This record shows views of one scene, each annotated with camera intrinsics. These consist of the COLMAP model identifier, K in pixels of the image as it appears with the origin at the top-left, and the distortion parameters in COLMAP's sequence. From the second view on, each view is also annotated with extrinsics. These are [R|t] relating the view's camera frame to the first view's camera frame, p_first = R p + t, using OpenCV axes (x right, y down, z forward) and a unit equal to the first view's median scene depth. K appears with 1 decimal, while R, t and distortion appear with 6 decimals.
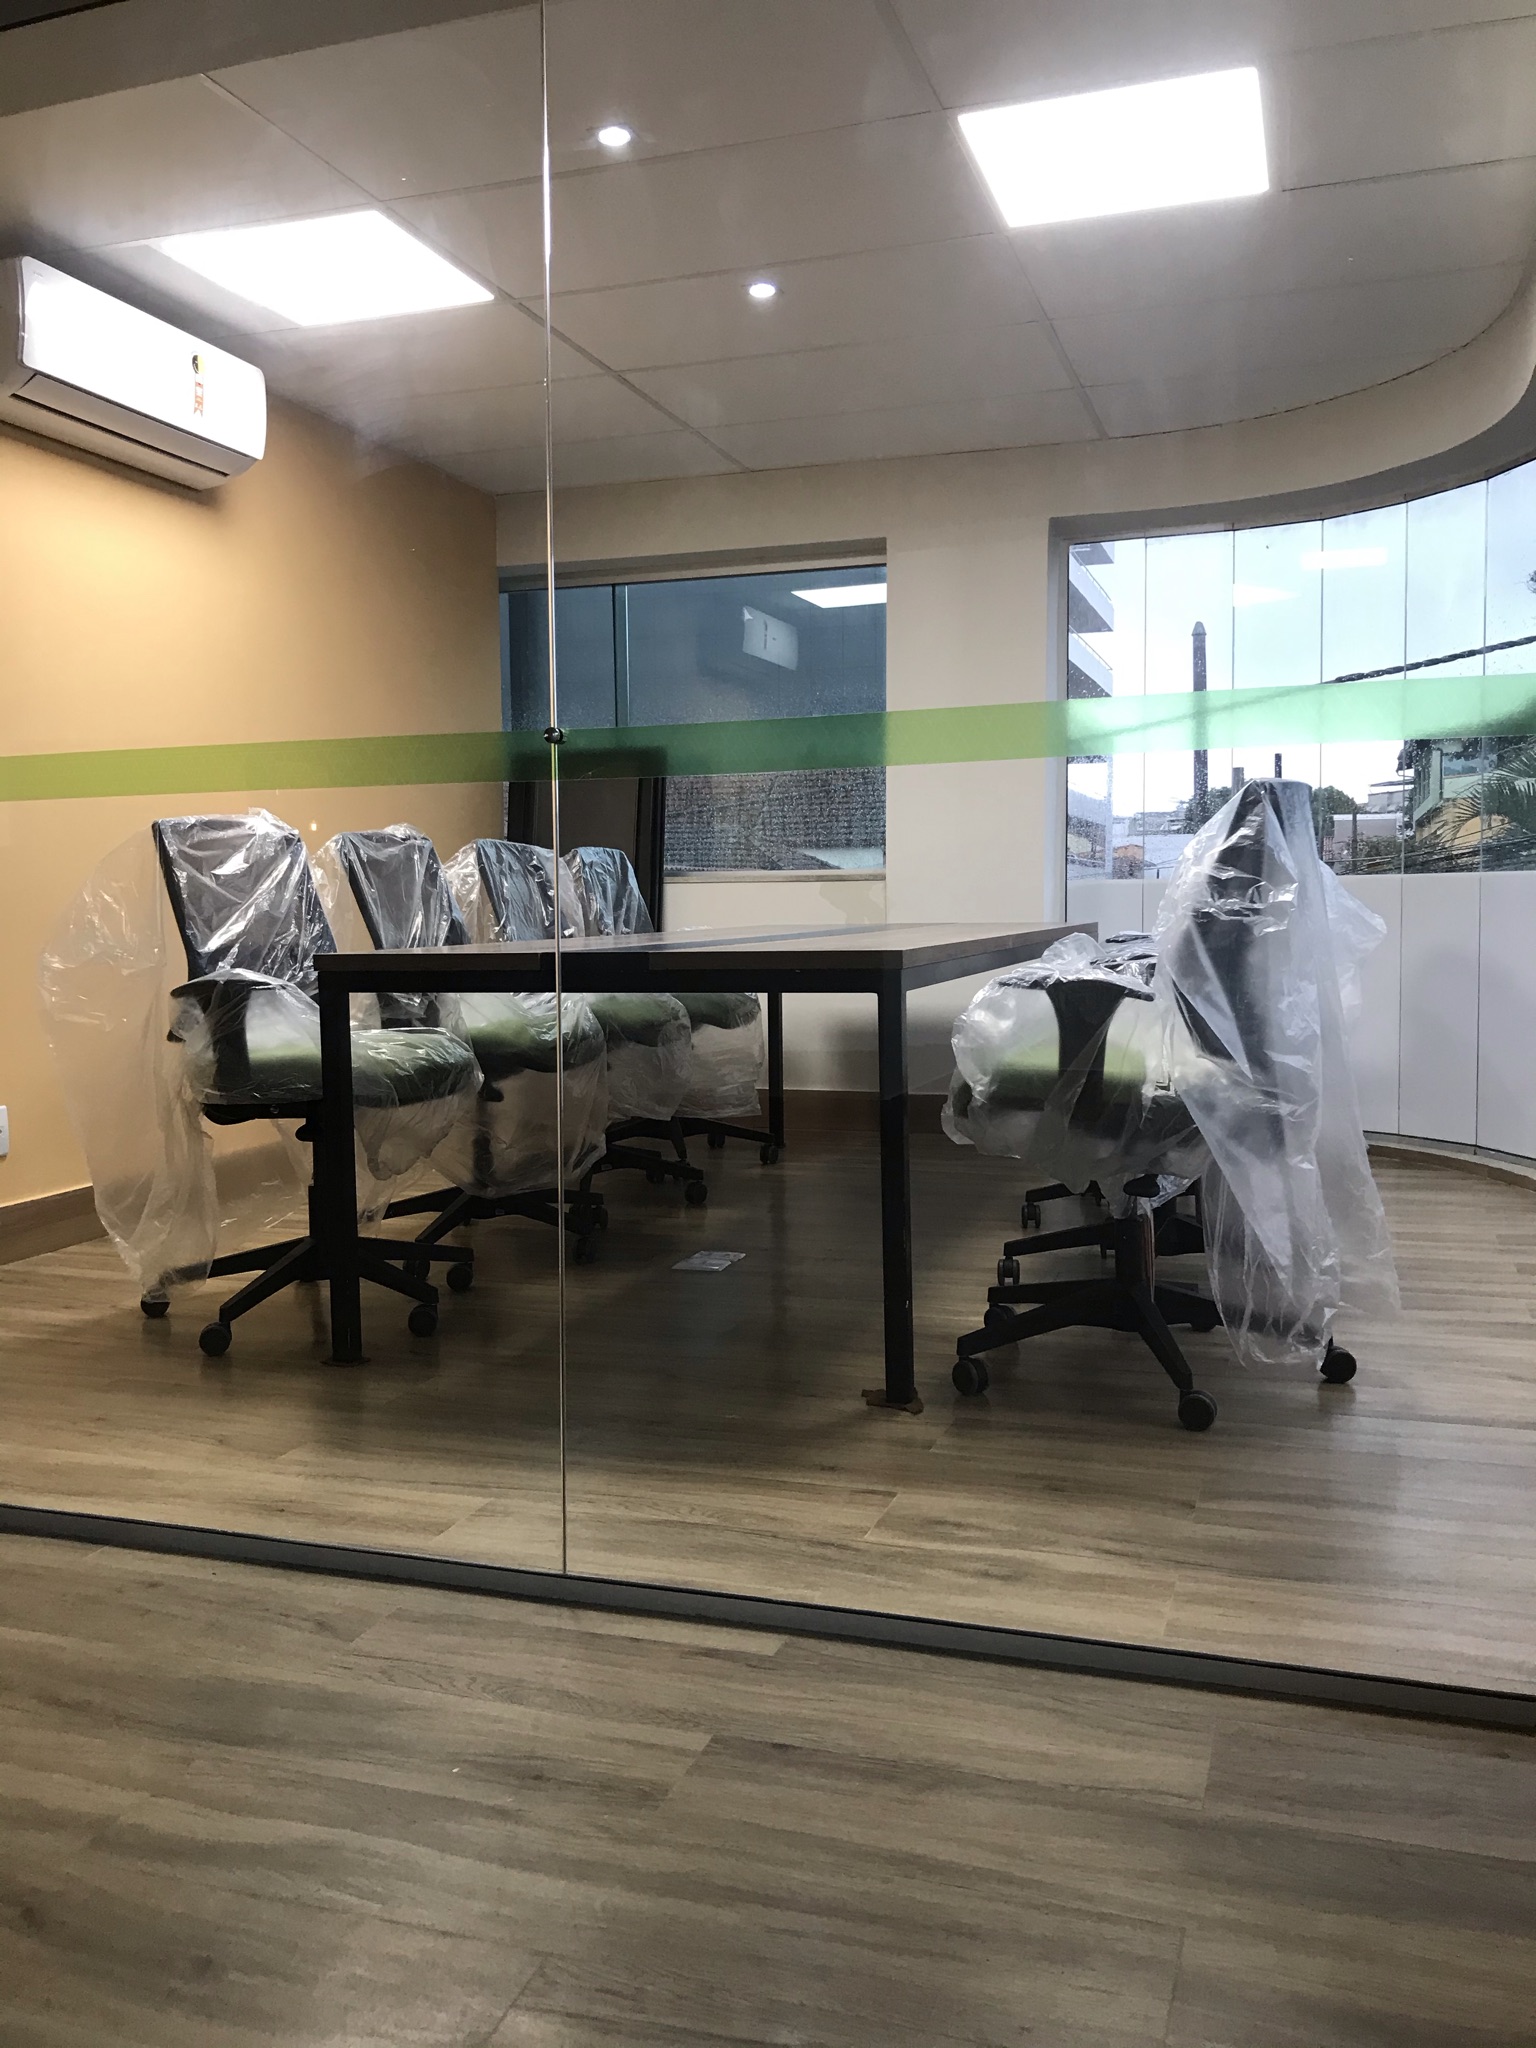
lens RADIAL K [[1664.8, 0, 768.8], [0, 1664.8, 1017.8], [0, 0, 1]] dist [0.016707, -0.008685]
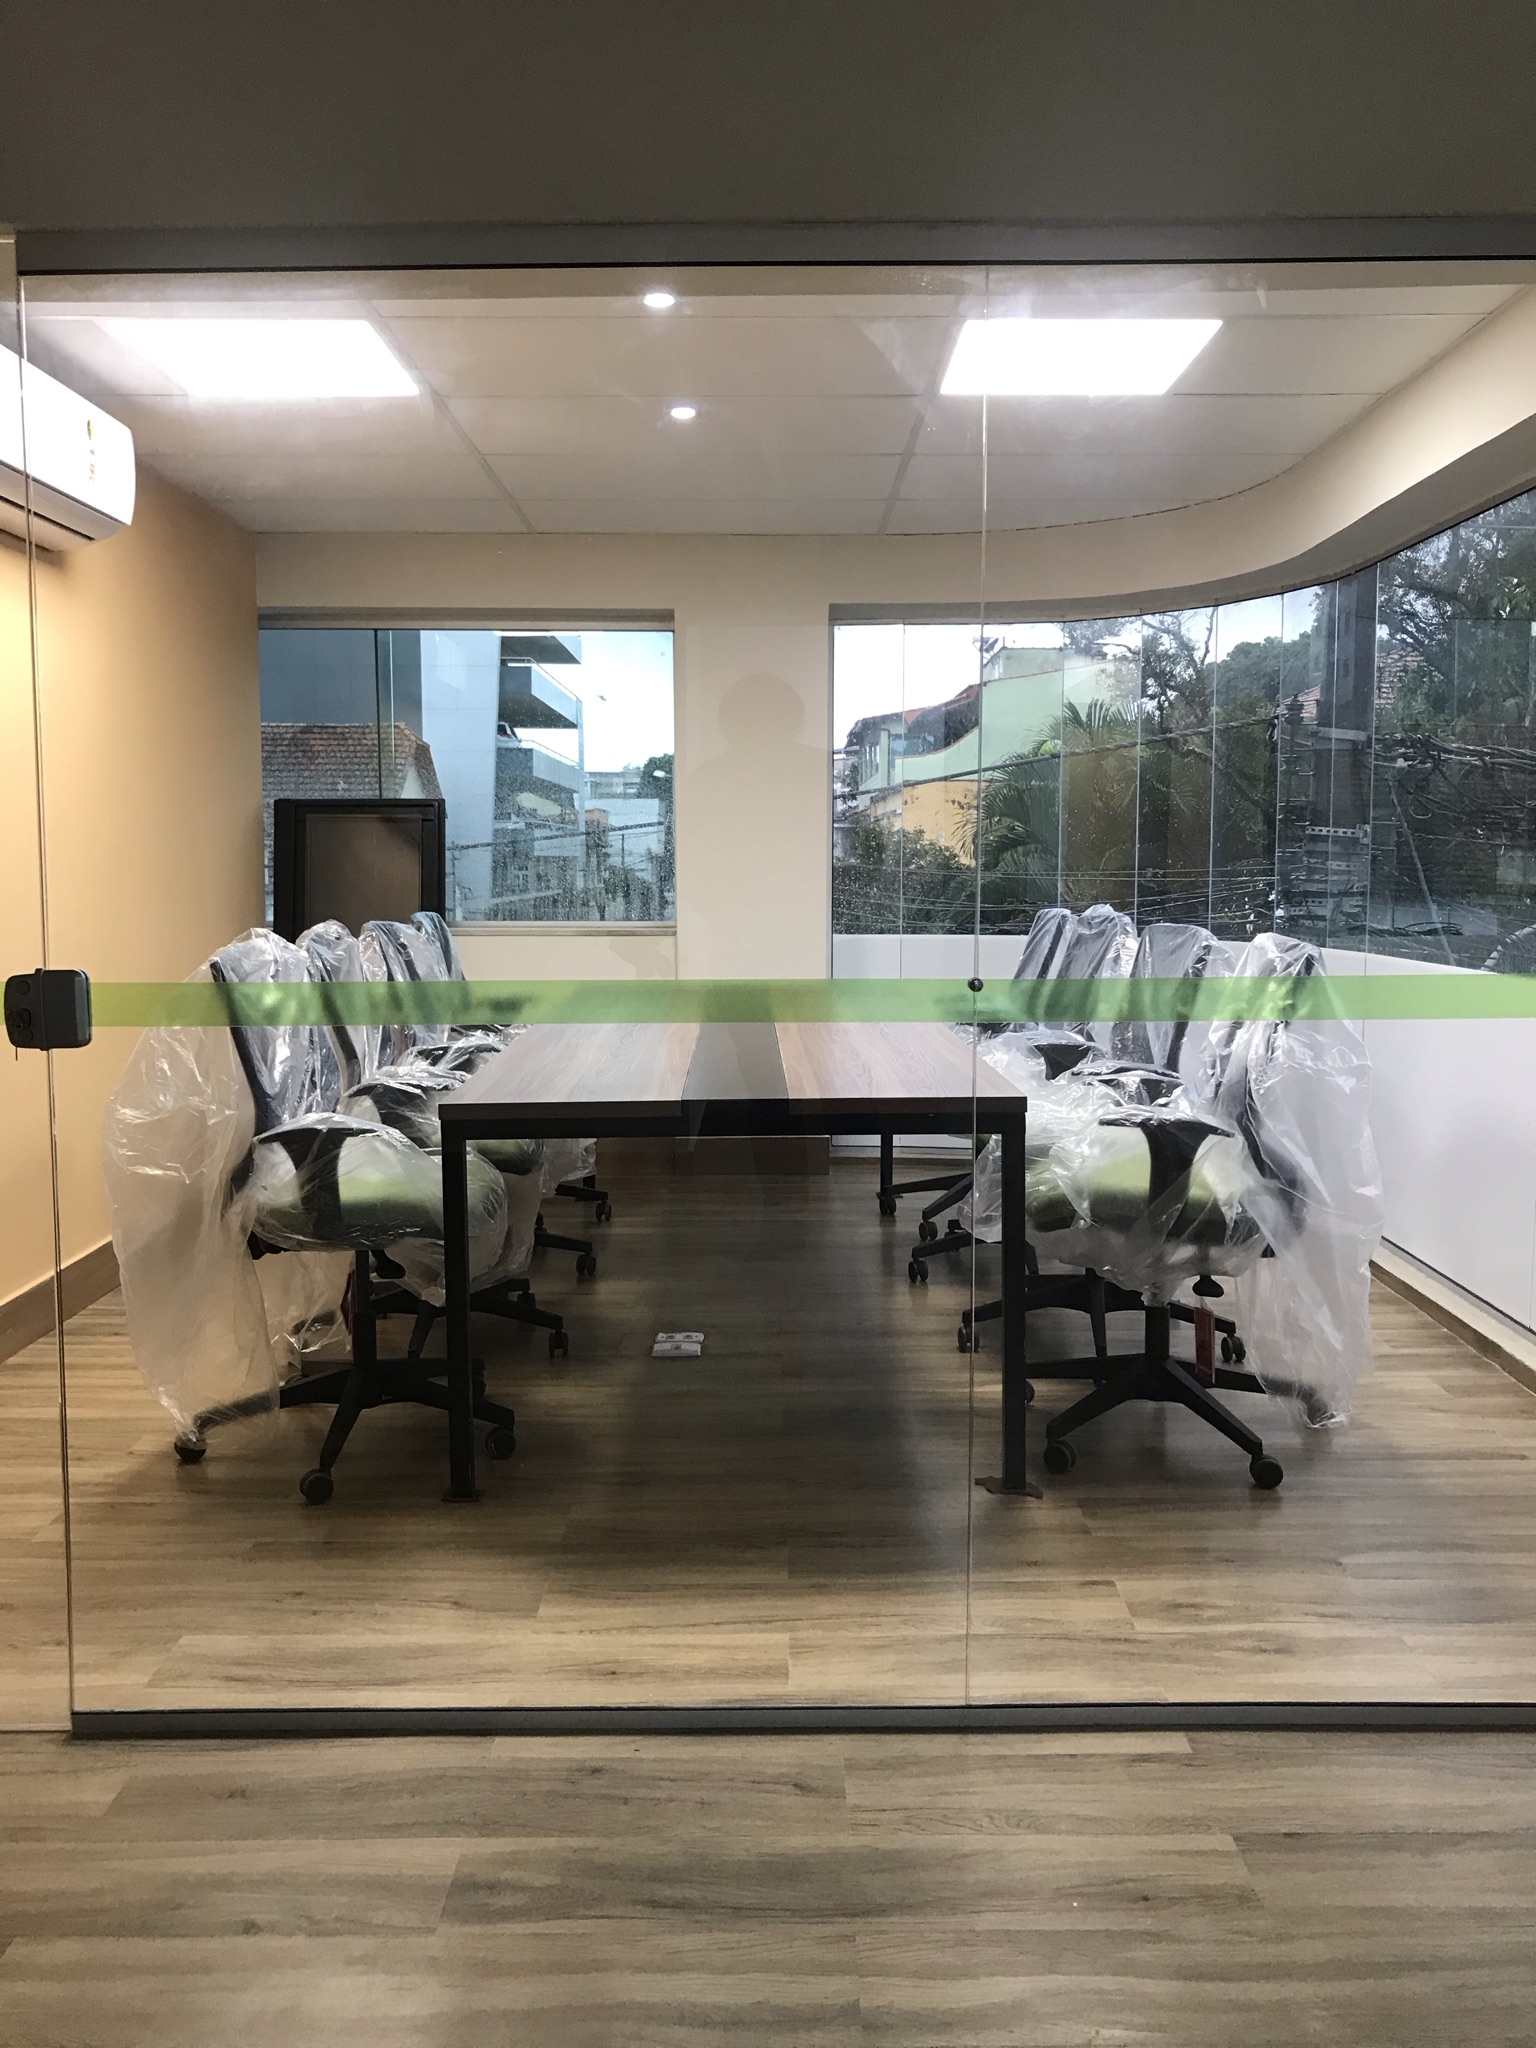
lens RADIAL K [[1664.8, 0, 775.2], [0, 1664.8, 1026.3], [0, 0, 1]] dist [0.016707, -0.008685]
pose [[0.947940, -0.023517, 0.317581, -0.516808], [0.014536, 0.999425, 0.030618, -0.146684], [-0.318118, -0.024408, 0.947737, -0.031239]]
